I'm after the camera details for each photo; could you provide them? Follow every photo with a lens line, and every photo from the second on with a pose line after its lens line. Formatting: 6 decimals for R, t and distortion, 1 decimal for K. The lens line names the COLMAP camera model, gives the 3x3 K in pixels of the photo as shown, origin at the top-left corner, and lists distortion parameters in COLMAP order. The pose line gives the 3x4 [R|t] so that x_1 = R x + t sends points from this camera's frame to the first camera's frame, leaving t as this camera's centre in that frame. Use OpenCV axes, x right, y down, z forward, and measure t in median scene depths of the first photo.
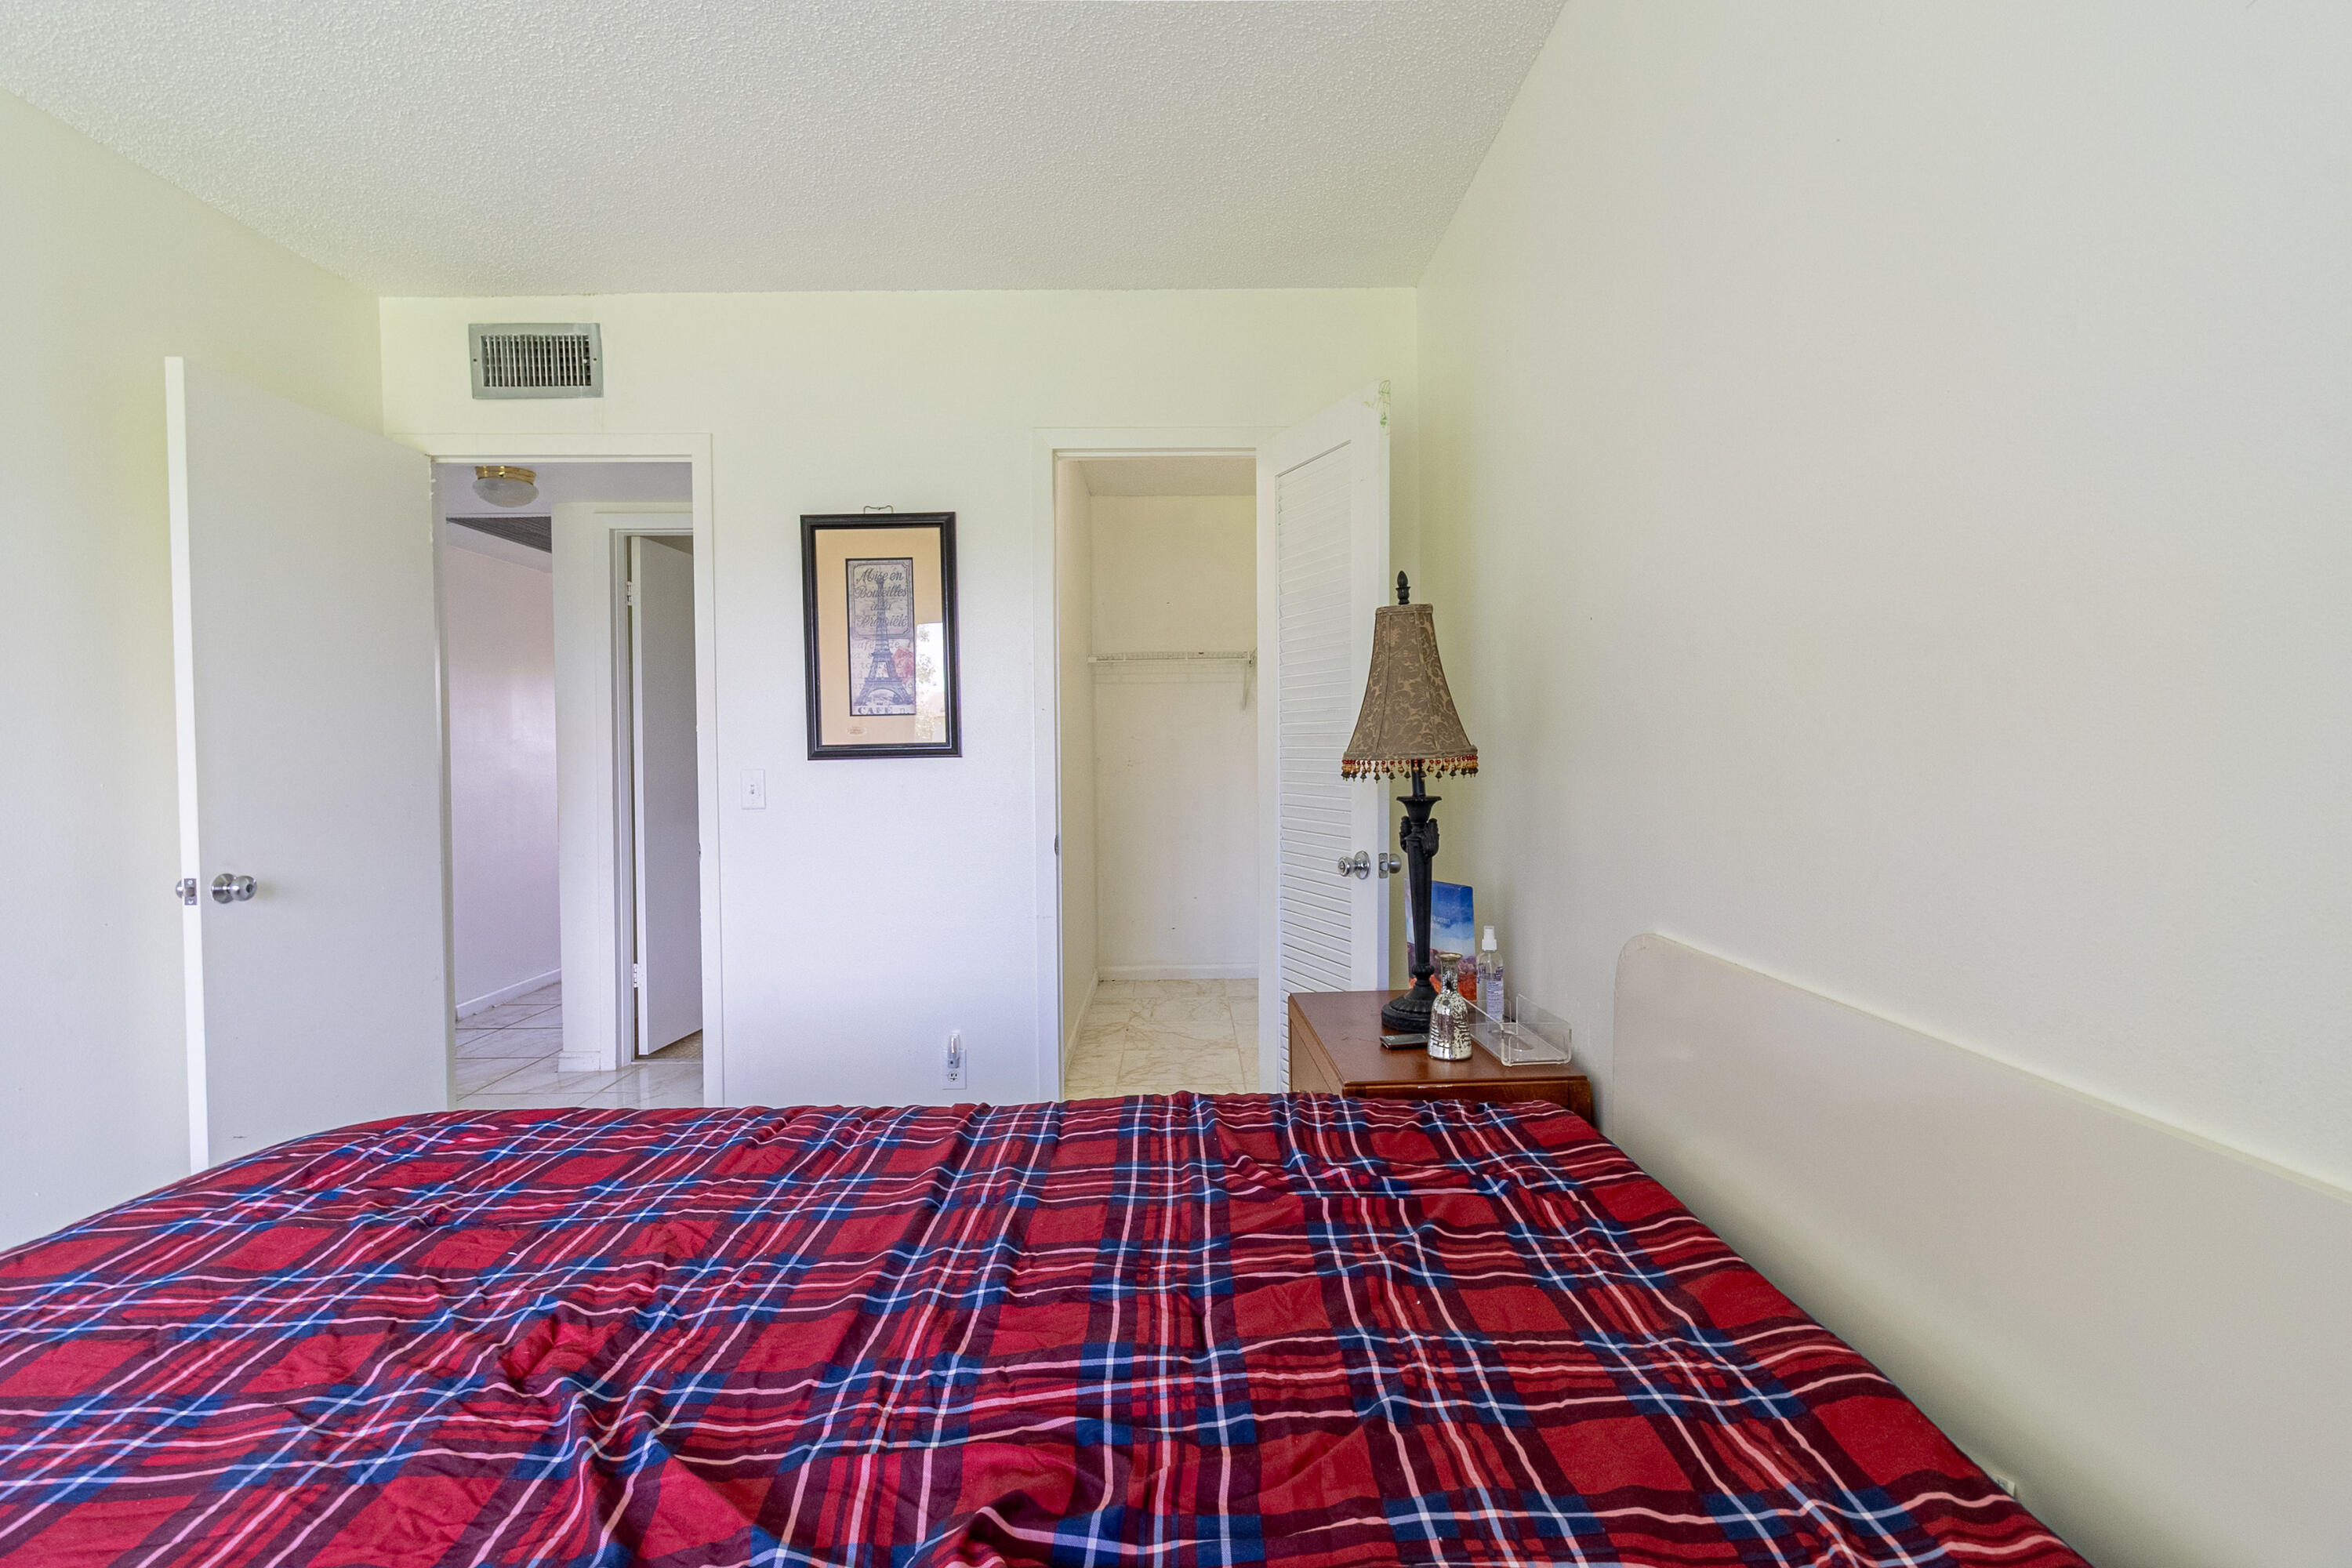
lens RADIAL K [[1078.4, 0, 1191.6], [0, 1078.4, 764.7], [0, 0, 1]] dist [0.000568, -0.000144]
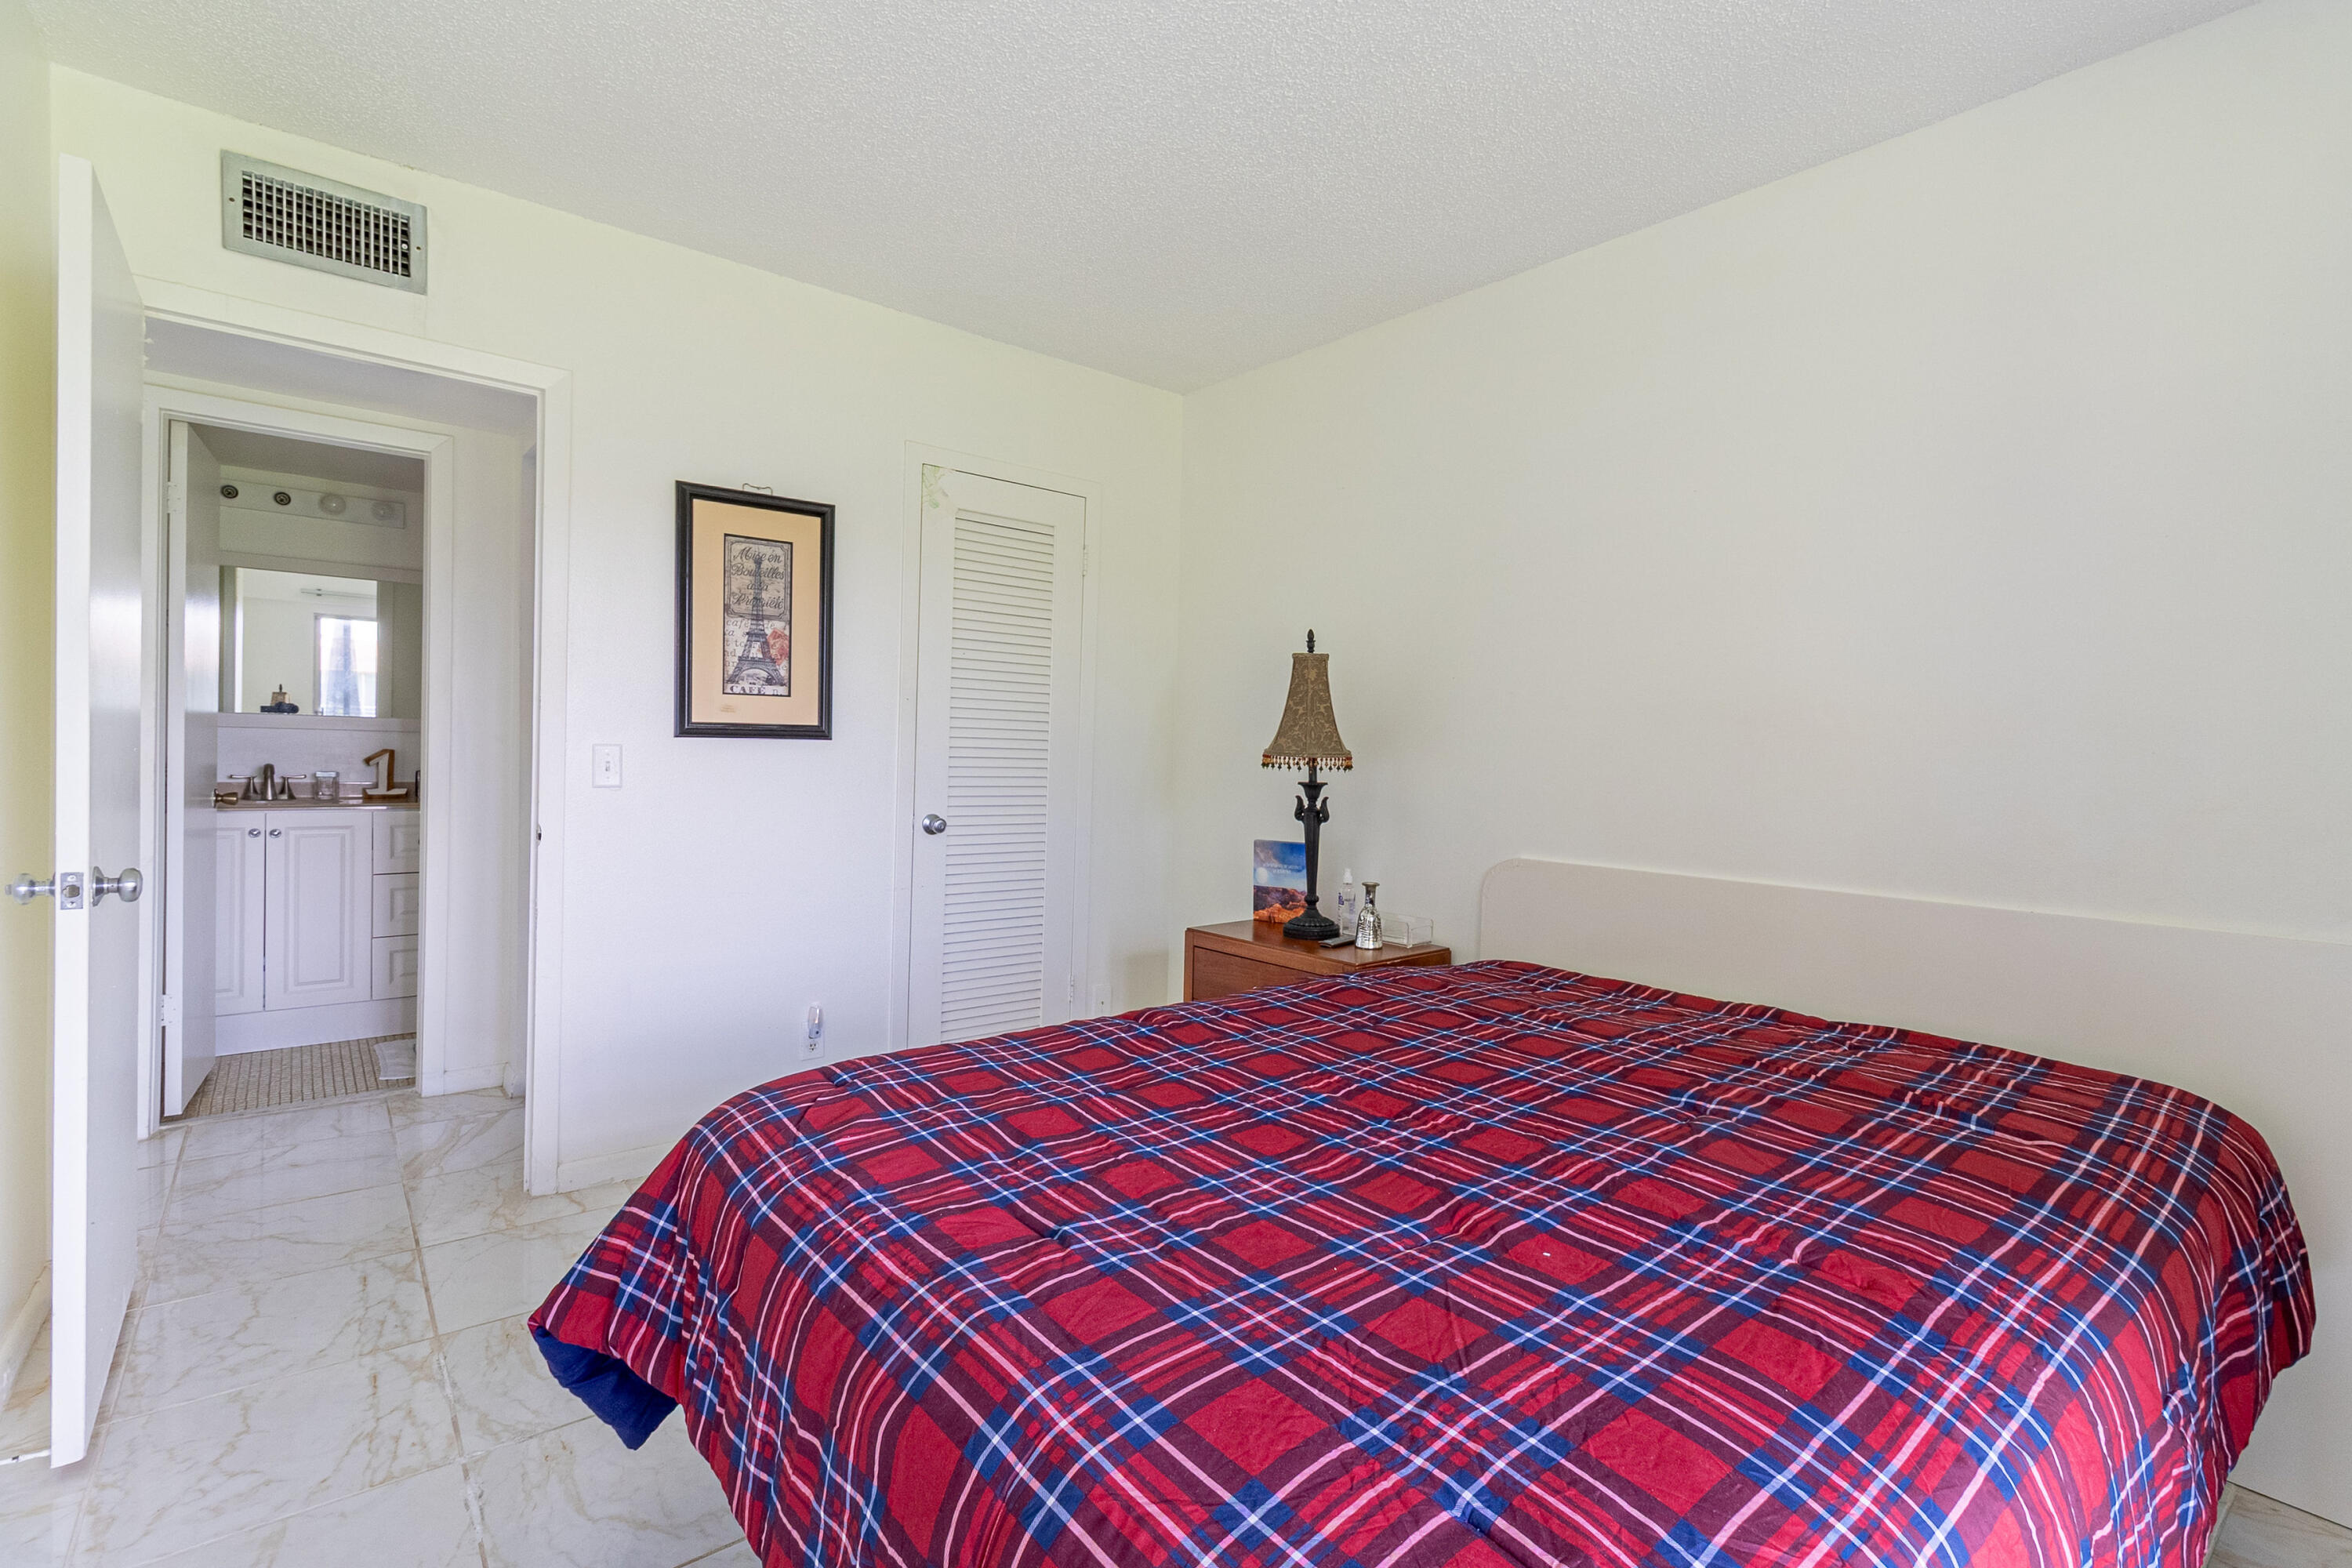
lens RADIAL K [[1078.4, 0, 1191.6], [0, 1078.4, 764.7], [0, 0, 1]] dist [0.000568, -0.000144]
pose [[0.775016, 0.023316, 0.631512, -0.605188], [-0.029061, 0.999577, -0.001242, 0.008284], [-0.631273, -0.017390, 0.775365, -0.033668]]
